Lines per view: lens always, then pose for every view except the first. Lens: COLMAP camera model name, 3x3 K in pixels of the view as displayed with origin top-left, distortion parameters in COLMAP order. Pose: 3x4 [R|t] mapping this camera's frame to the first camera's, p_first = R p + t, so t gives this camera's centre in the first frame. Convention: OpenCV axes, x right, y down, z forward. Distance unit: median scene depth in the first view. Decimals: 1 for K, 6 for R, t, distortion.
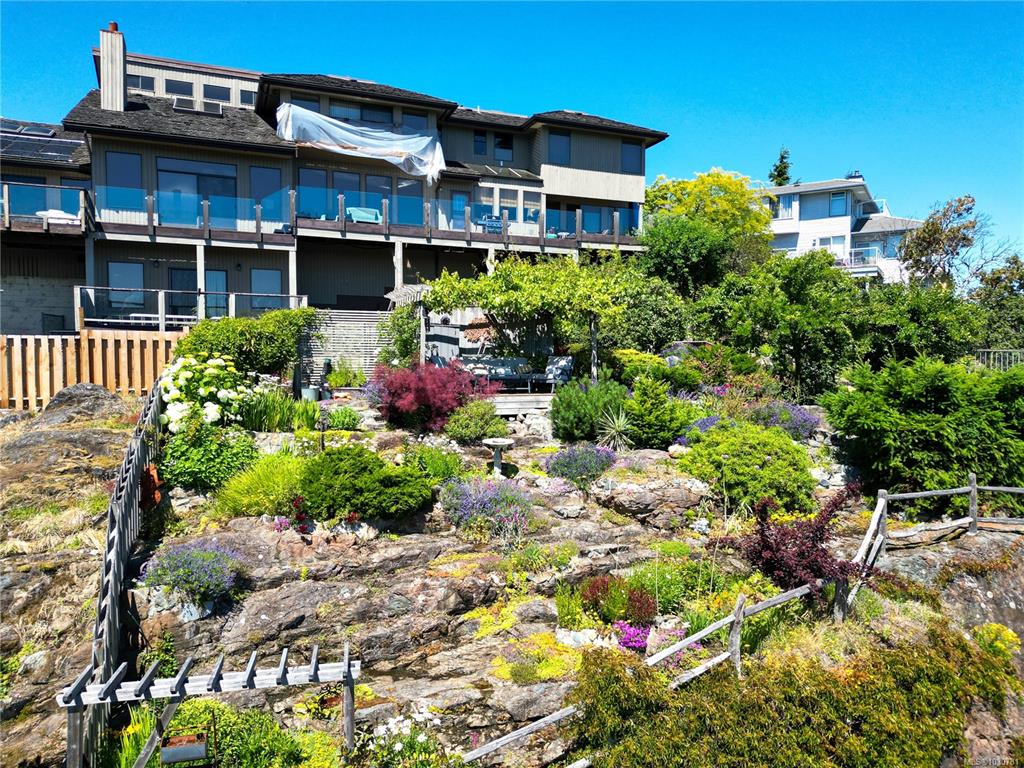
lens RADIAL K [[717.4, 0, 518.0], [0, 717.4, 382.7], [0, 0, 1]] dist [0.064958, -0.065610]
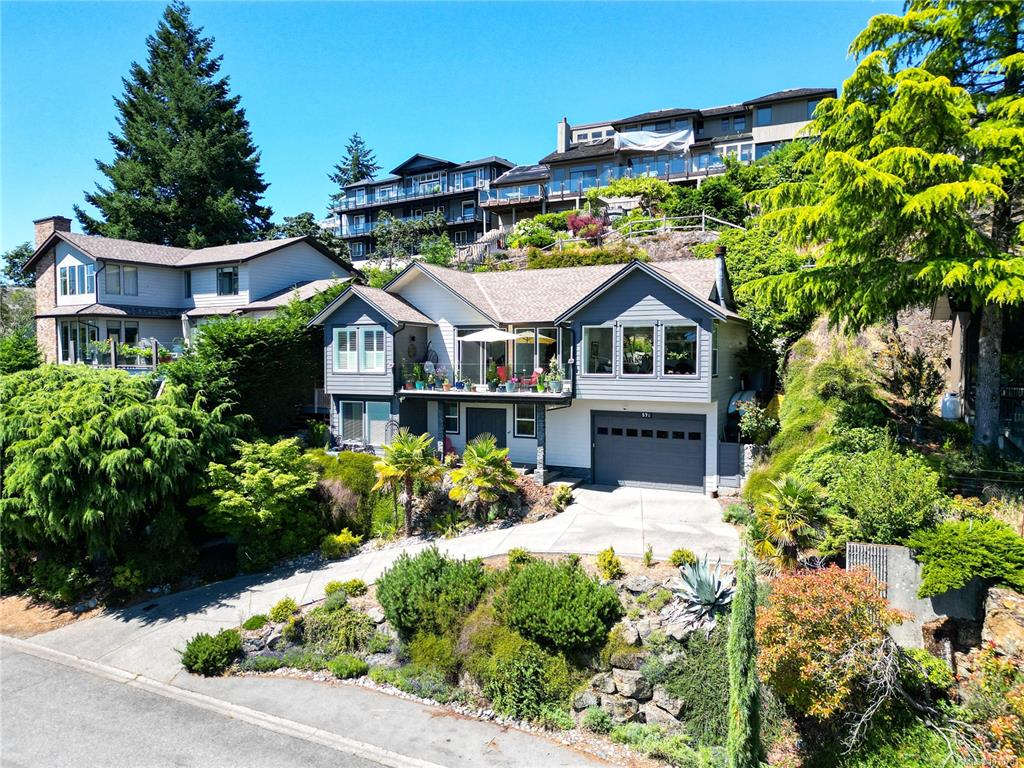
lens RADIAL K [[717.4, 0, 518.0], [0, 717.4, 382.7], [0, 0, 1]] dist [0.064958, -0.065610]
pose [[0.670293, 0.023765, -0.741716, 1.376889], [-0.024029, 0.999658, 0.010314, 0.457217], [0.741708, 0.010909, 0.670634, -0.897311]]
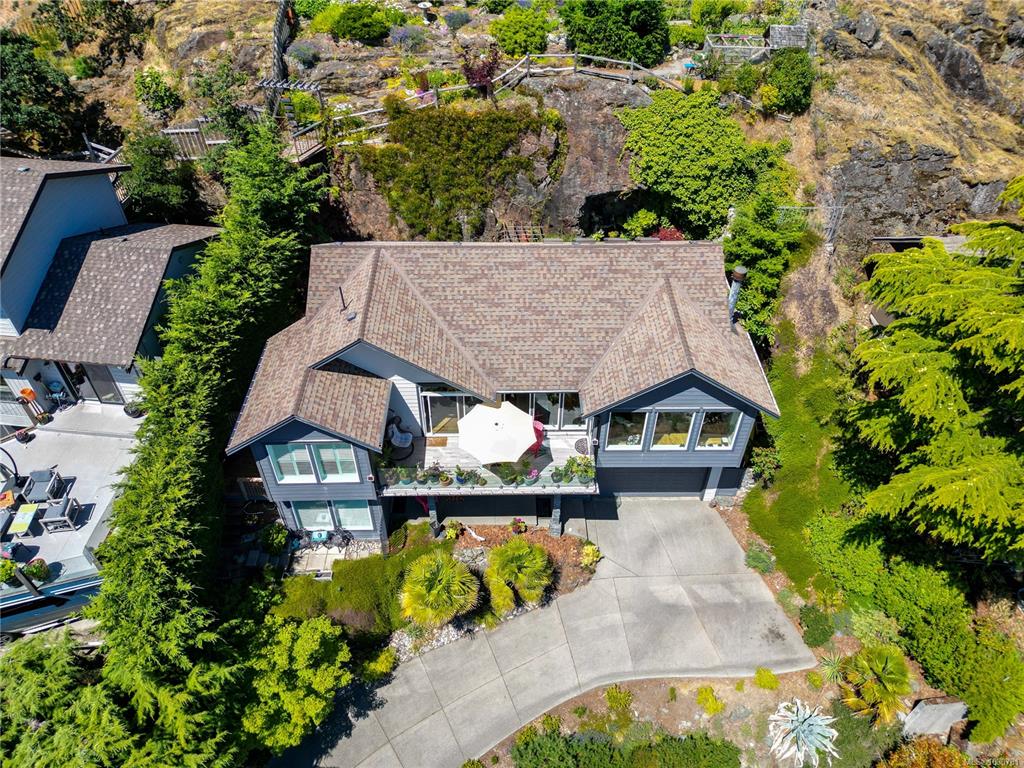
lens RADIAL K [[717.4, 0, 518.0], [0, 717.4, 382.7], [0, 0, 1]] dist [0.064958, -0.065610]
pose [[0.931673, 0.247510, -0.265939, 0.708193], [-0.015200, 0.757930, 0.652159, -0.317307], [0.362980, -0.603556, 0.709905, -0.770562]]
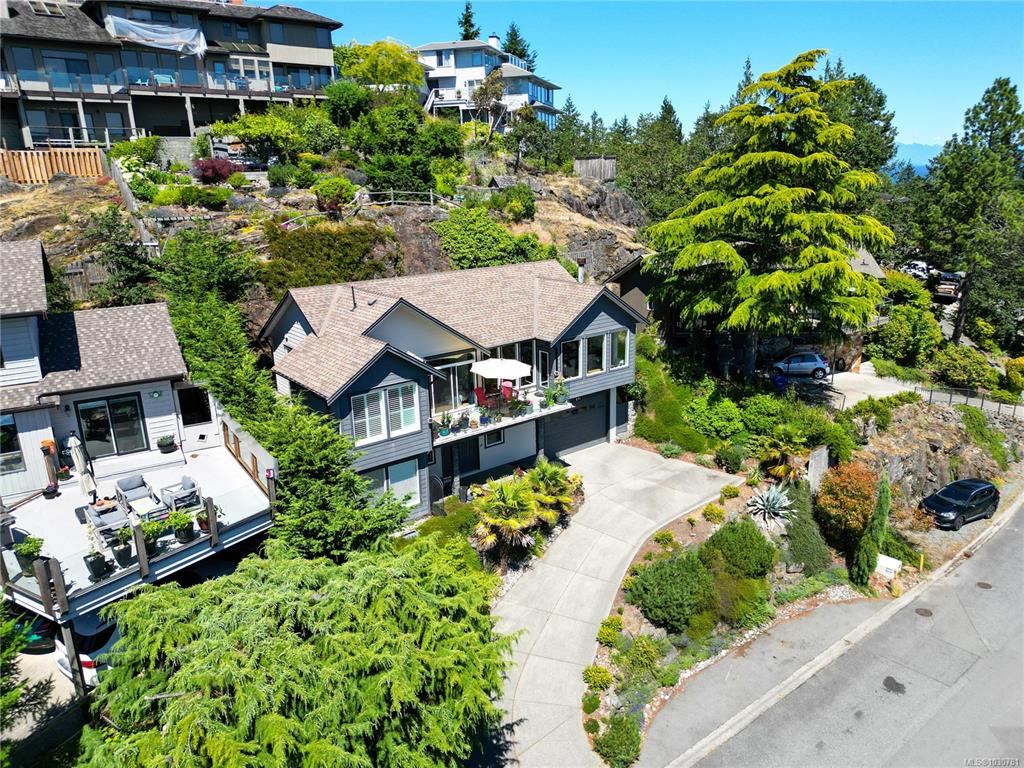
lens RADIAL K [[717.4, 0, 518.0], [0, 717.4, 382.7], [0, 0, 1]] dist [0.064958, -0.065610]
pose [[0.963464, -0.100093, 0.248430, 0.133821], [0.036580, 0.968029, 0.248157, 0.099405], [-0.265327, -0.230003, 0.936323, -1.331013]]
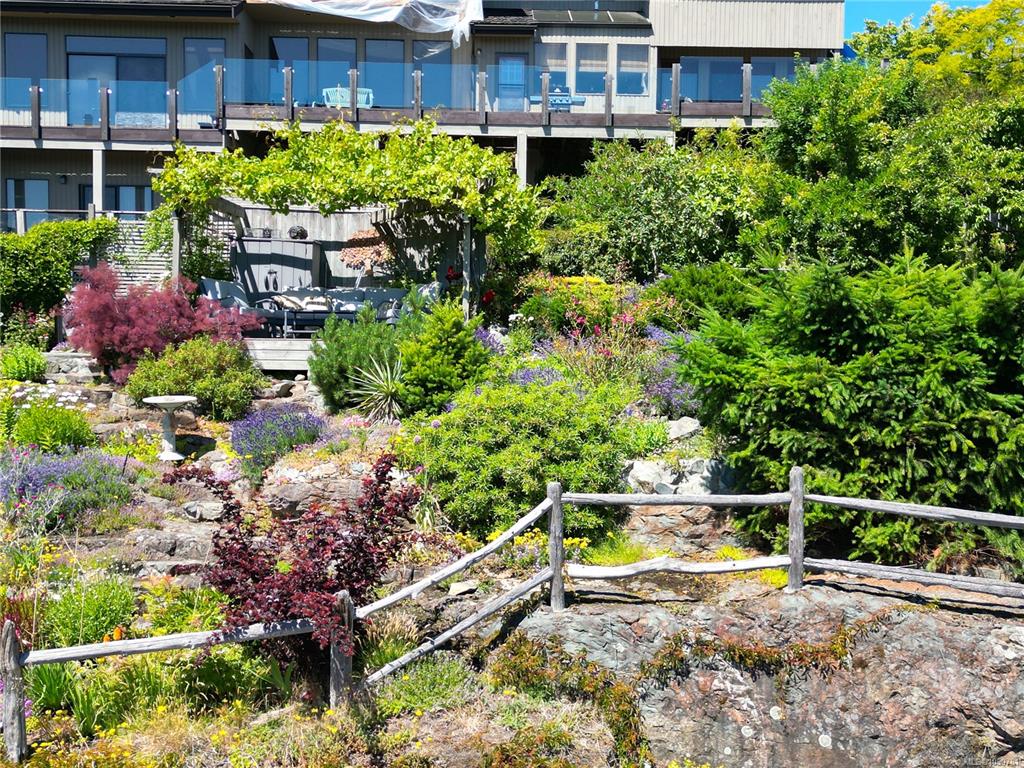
lens RADIAL K [[1077.4, 0, 525.8], [0, 1077.4, 384.0], [0, 0, 1]] dist [0.062762, -0.019823]
pose [[0.935003, 0.019130, -0.354123, 0.366933], [-0.019547, 0.999806, 0.002401, 0.036153], [0.354100, 0.004677, 0.935196, 0.130415]]
